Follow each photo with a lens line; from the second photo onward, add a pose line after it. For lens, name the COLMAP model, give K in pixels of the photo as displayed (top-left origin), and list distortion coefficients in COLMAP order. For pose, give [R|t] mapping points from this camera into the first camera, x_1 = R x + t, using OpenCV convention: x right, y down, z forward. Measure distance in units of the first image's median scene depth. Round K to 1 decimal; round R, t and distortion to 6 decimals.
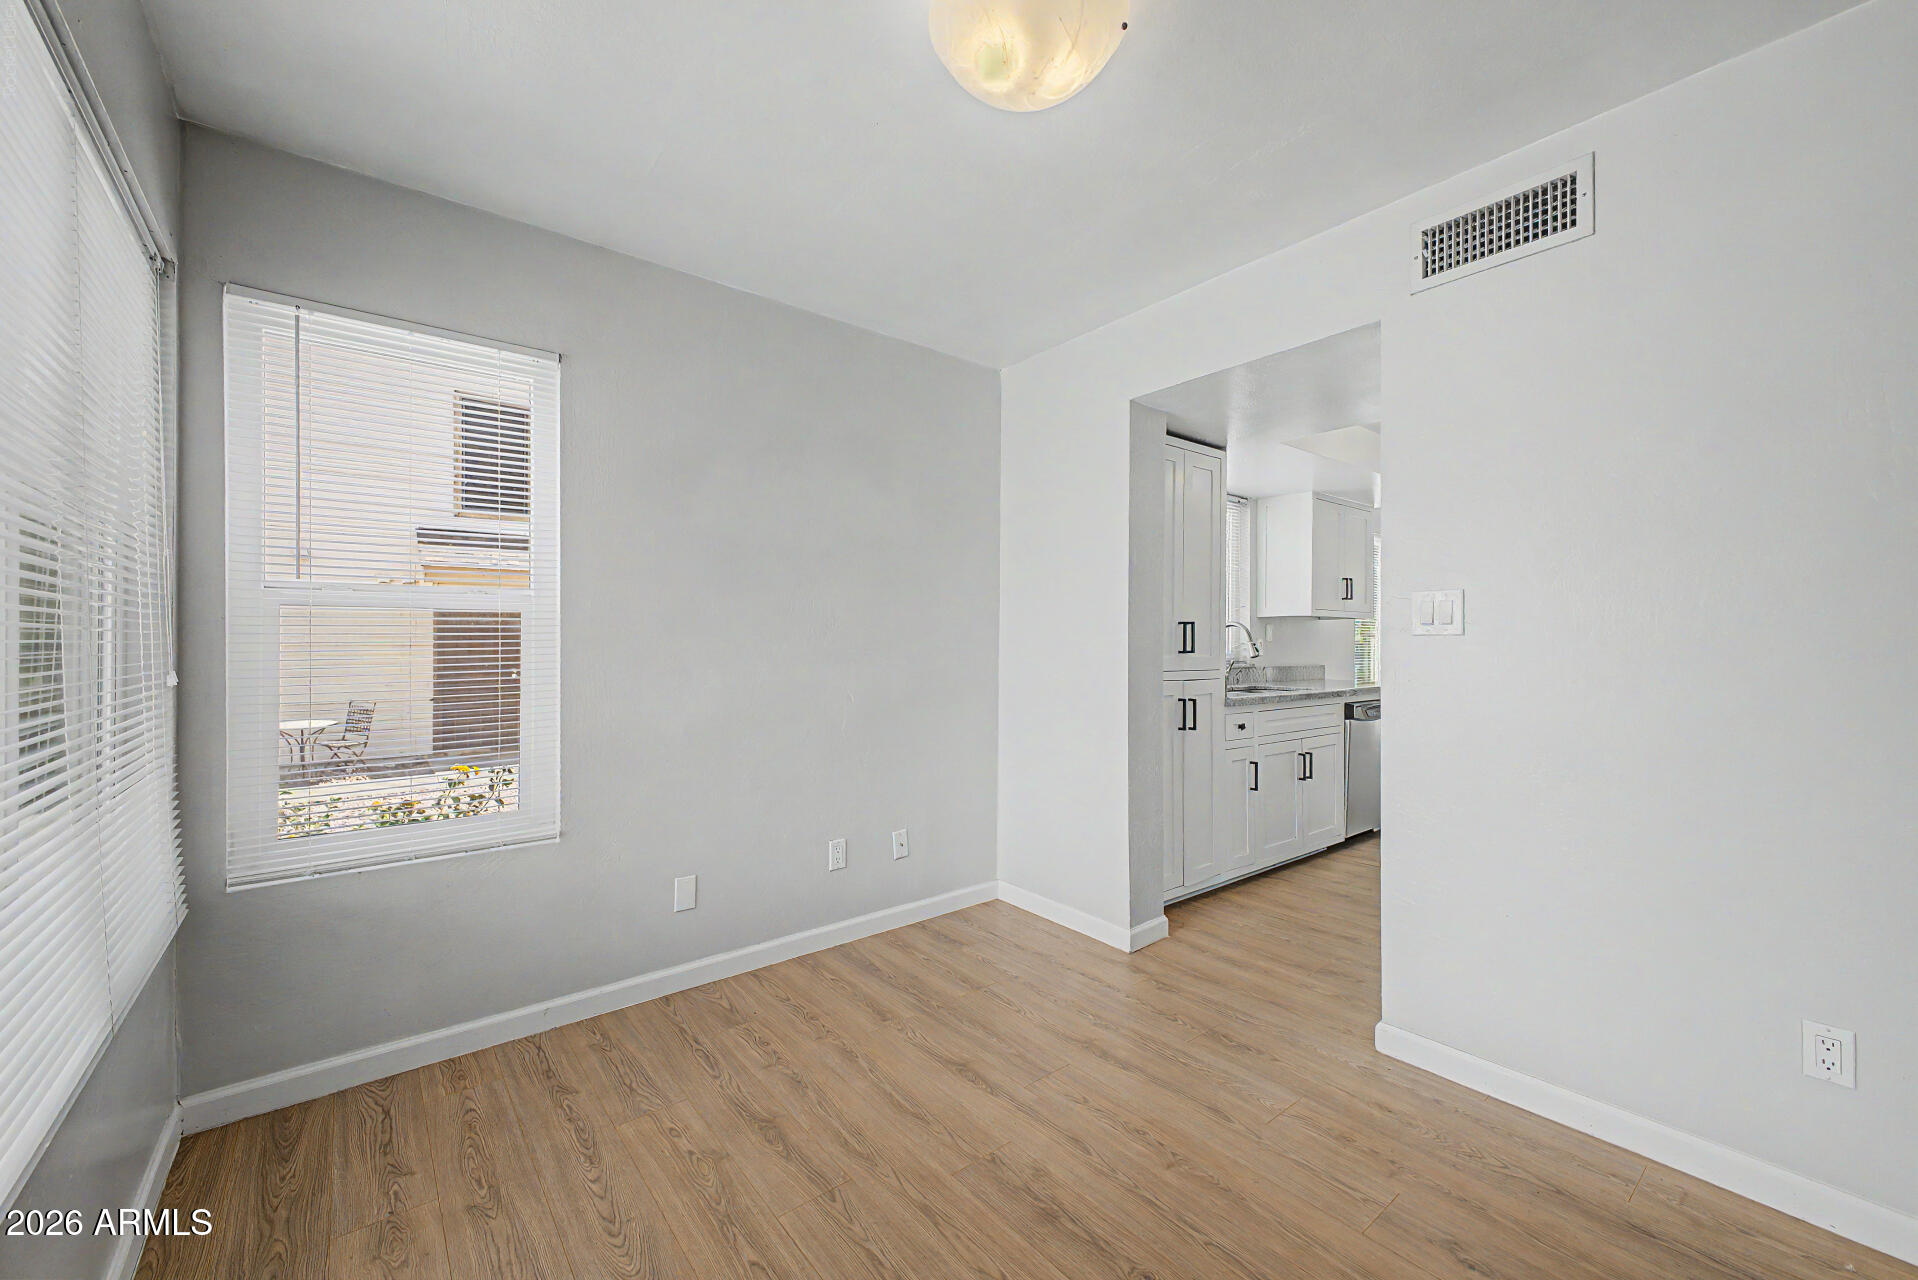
lens RADIAL K [[761.4, 0, 964.2], [0, 761.4, 633.3], [0, 0, 1]] dist [0.011810, -0.001911]
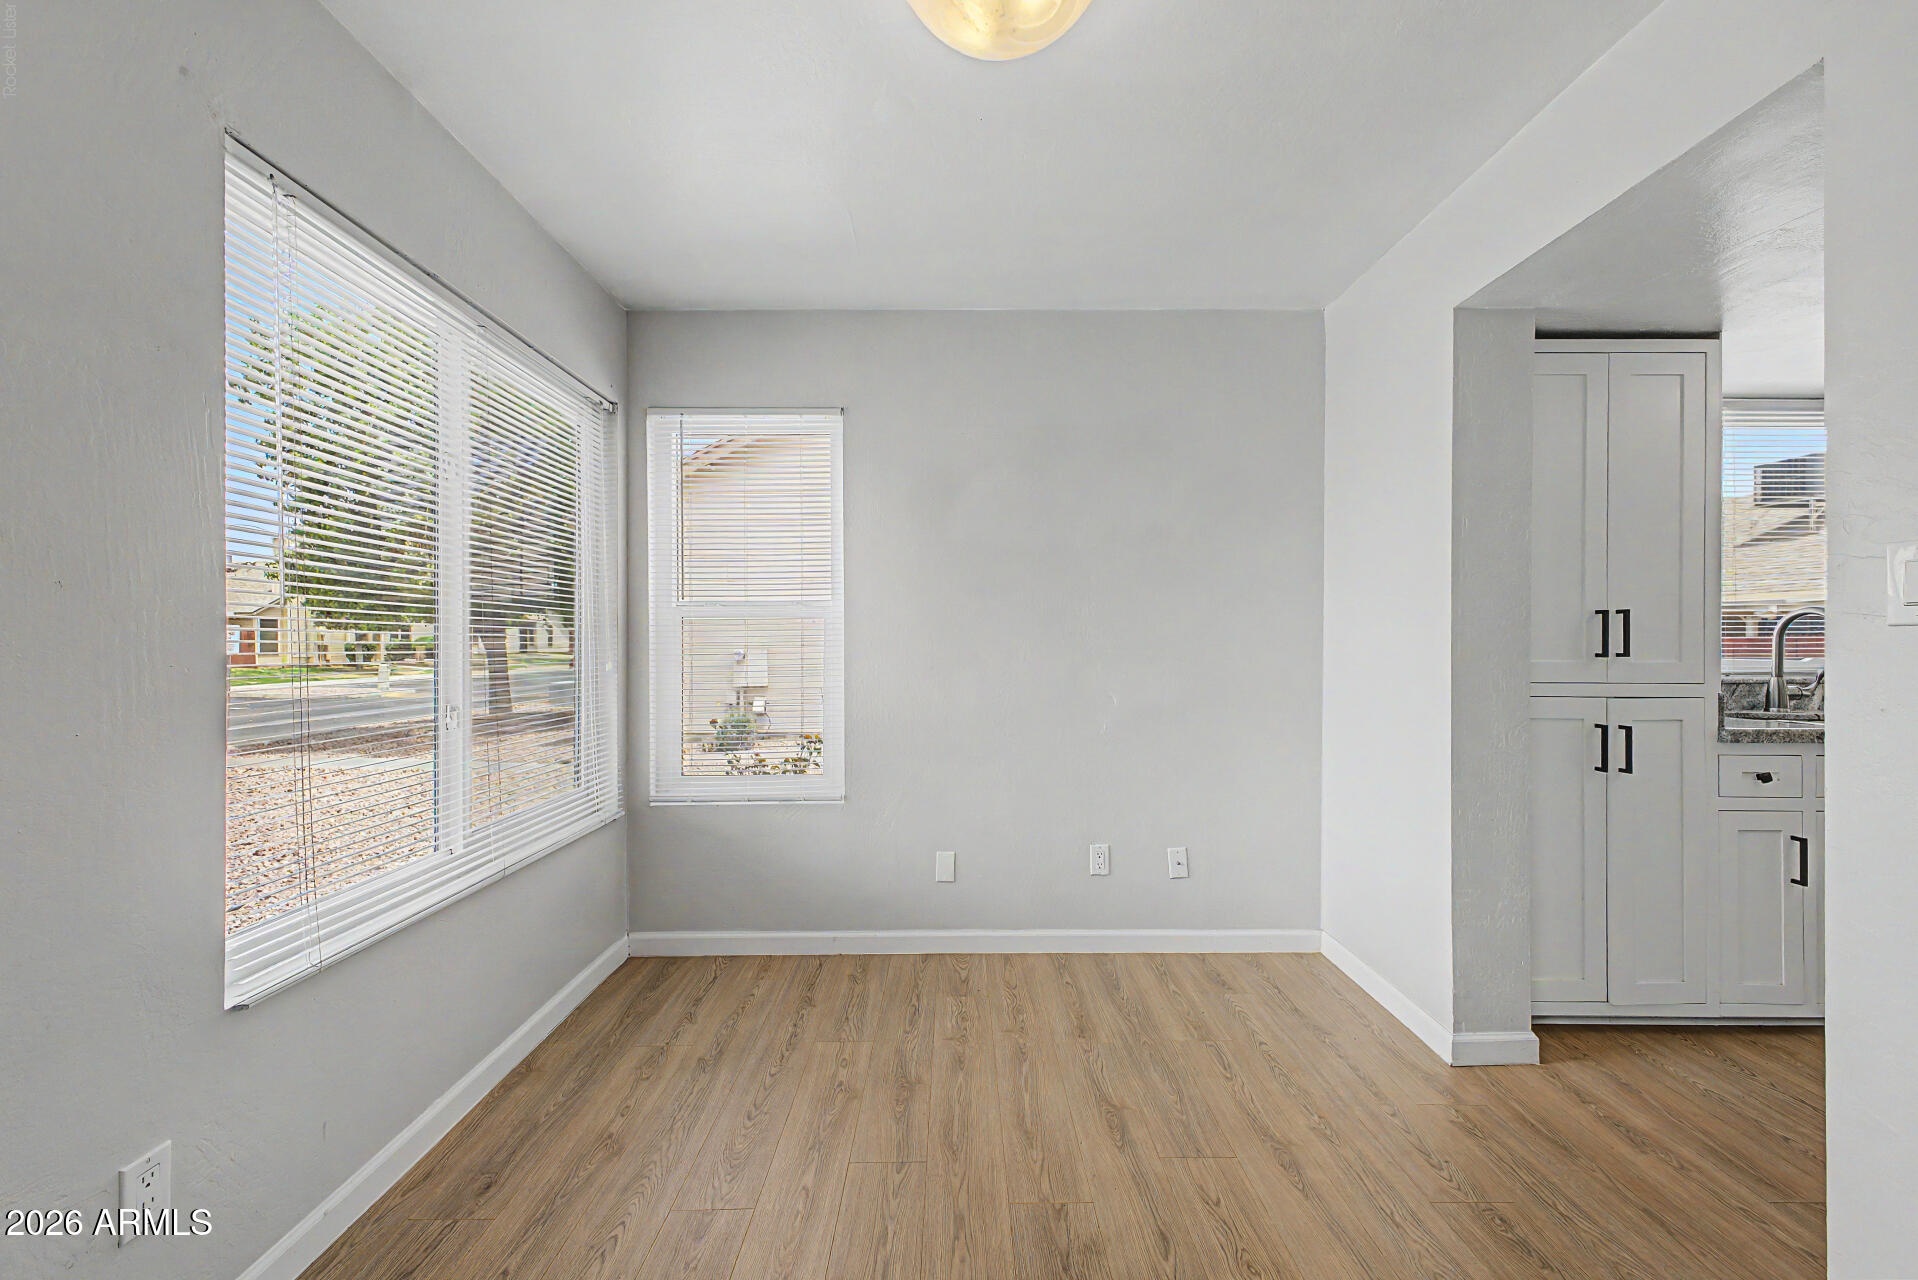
lens RADIAL K [[761.4, 0, 951.3], [0, 761.4, 636.4], [0, 0, 1]] dist [0.011810, -0.001911]
pose [[0.778301, -0.005496, -0.627868, 0.391505], [0.009545, 0.999950, 0.003079, -0.000134], [0.627819, -0.008390, 0.778314, 0.163139]]
